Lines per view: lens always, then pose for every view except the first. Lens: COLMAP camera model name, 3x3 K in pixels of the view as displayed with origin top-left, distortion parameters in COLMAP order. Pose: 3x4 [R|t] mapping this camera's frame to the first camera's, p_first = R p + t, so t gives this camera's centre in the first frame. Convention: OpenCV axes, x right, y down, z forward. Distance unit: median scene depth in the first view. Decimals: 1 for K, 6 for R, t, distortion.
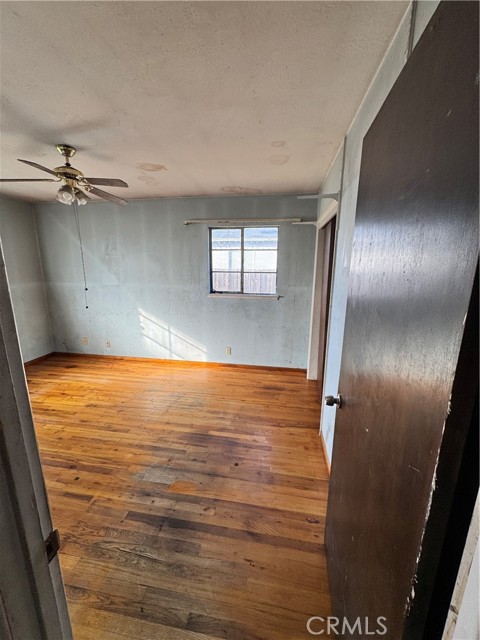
lens RADIAL K [[256.1, 0, 240.4], [0, 256.1, 319.7], [0, 0, 1]] dist [-0.003164, -0.000023]
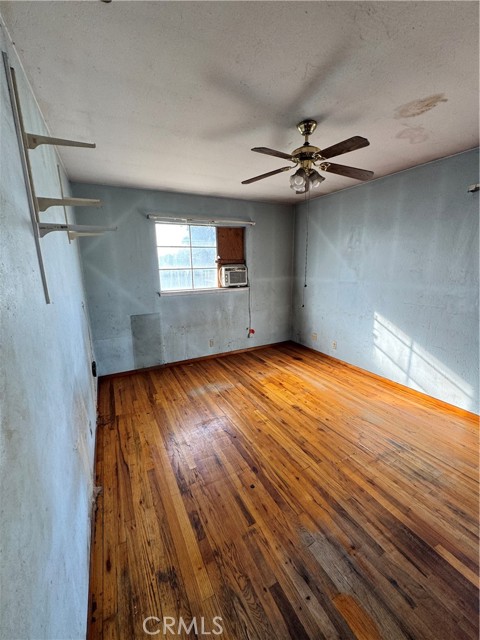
lens RADIAL K [[256.1, 0, 239.8], [0, 256.1, 319.6], [0, 0, 1]] dist [-0.003164, -0.000023]
pose [[0.600903, 0.157671, -0.783617, -0.019338], [-0.147175, 0.985416, 0.085416, -0.037408], [0.785656, 0.064002, 0.615344, 0.231609]]
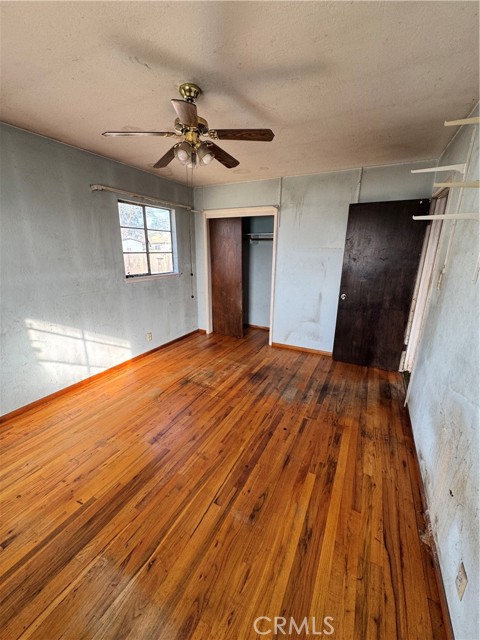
lens RADIAL K [[256.1, 0, 238.8], [0, 256.1, 320.6], [0, 0, 1]] dist [-0.003164, -0.000023]
pose [[0.306460, -0.259704, 0.915771, -1.112320], [0.190770, 0.959300, 0.208208, -0.099312], [-0.932571, 0.110894, 0.343531, 0.492706]]
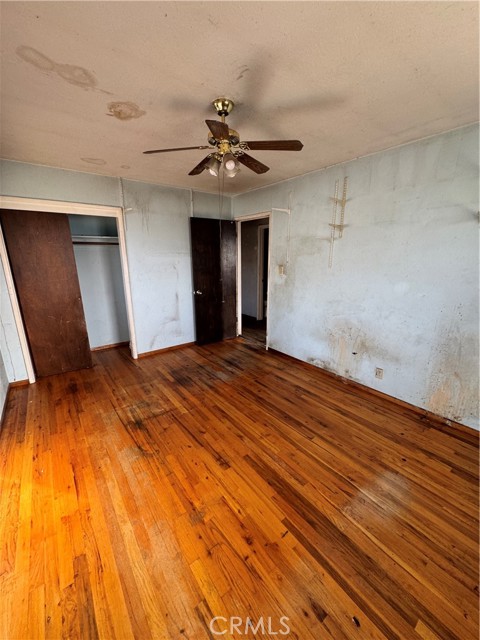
lens RADIAL K [[256.1, 0, 243.6], [0, 256.1, 320.1], [0, 0, 1]] dist [-0.003164, -0.000023]
pose [[-0.736890, -0.171394, 0.653925, -1.008315], [0.138234, 0.908683, 0.393938, -0.260327], [-0.661729, 0.380684, -0.645906, 1.269555]]
